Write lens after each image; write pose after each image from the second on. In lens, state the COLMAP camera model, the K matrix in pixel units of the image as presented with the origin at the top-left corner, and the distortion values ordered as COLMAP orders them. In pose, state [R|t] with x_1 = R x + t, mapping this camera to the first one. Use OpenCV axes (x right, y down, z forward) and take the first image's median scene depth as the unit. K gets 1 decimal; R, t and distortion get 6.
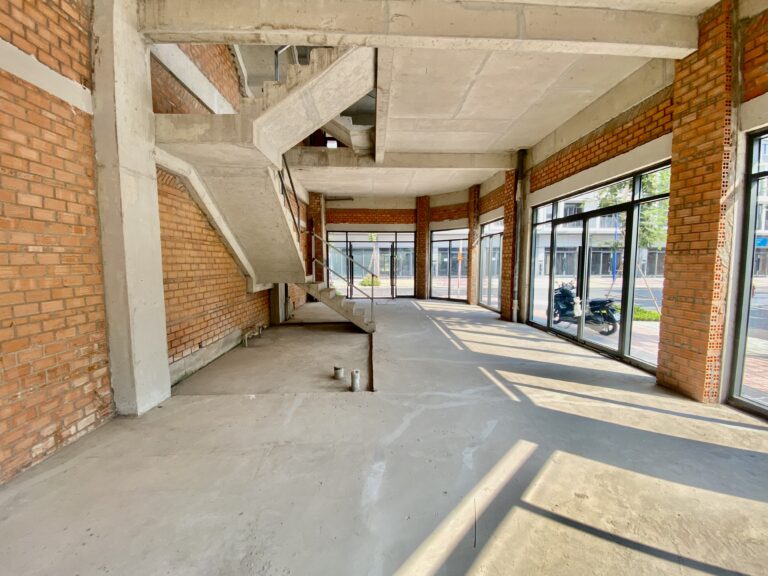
lens RADIAL K [[309.7, 0, 382.8], [0, 309.7, 289.7], [0, 0, 1]] dist [0.027708, -0.026254]
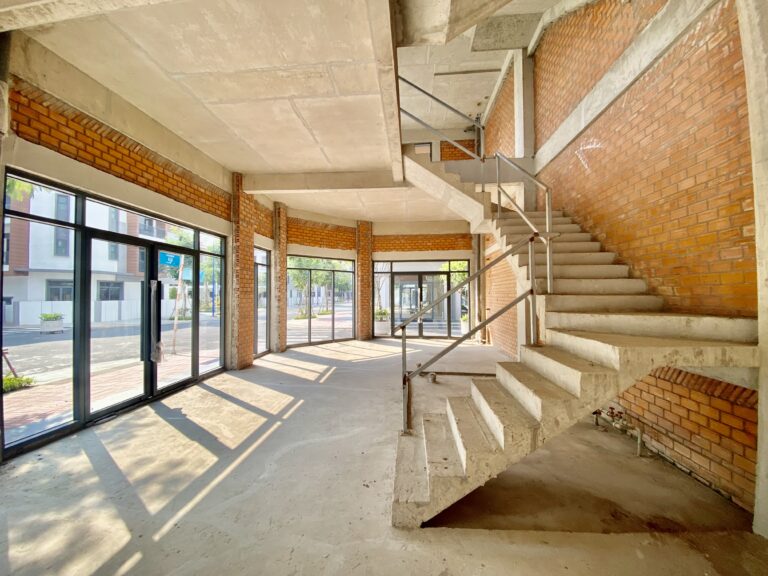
lens RADIAL K [[309.7, 0, 382.8], [0, 309.7, 289.7], [0, 0, 1]] dist [0.027708, -0.026254]
pose [[-0.992007, 0.010593, 0.125737, -0.071673], [0.019108, 0.997589, 0.066709, -0.160106], [-0.124728, 0.068579, -0.989818, 1.759564]]
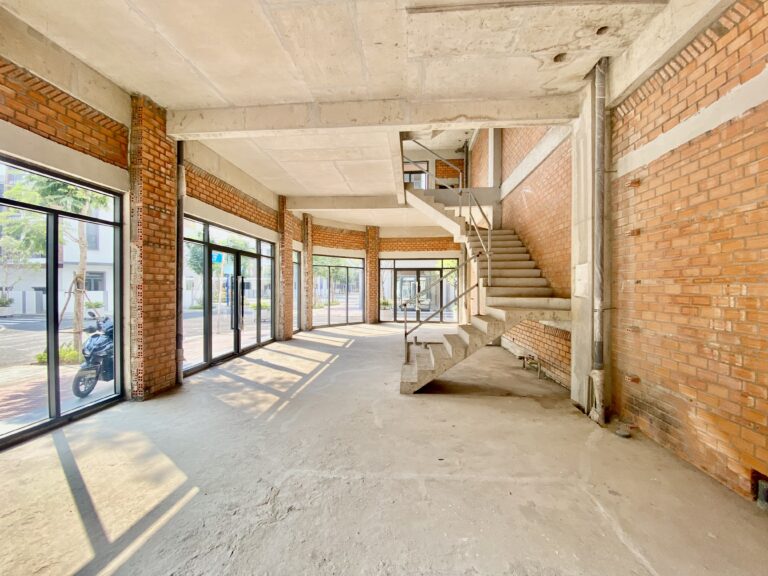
lens RADIAL K [[309.7, 0, 382.8], [0, 309.7, 289.7], [0, 0, 1]] dist [0.027708, -0.026254]
pose [[-0.992111, 0.002007, 0.125347, -0.089958], [0.013514, 0.995757, 0.091019, -0.193101], [-0.124633, 0.091995, -0.987929, 2.181141]]
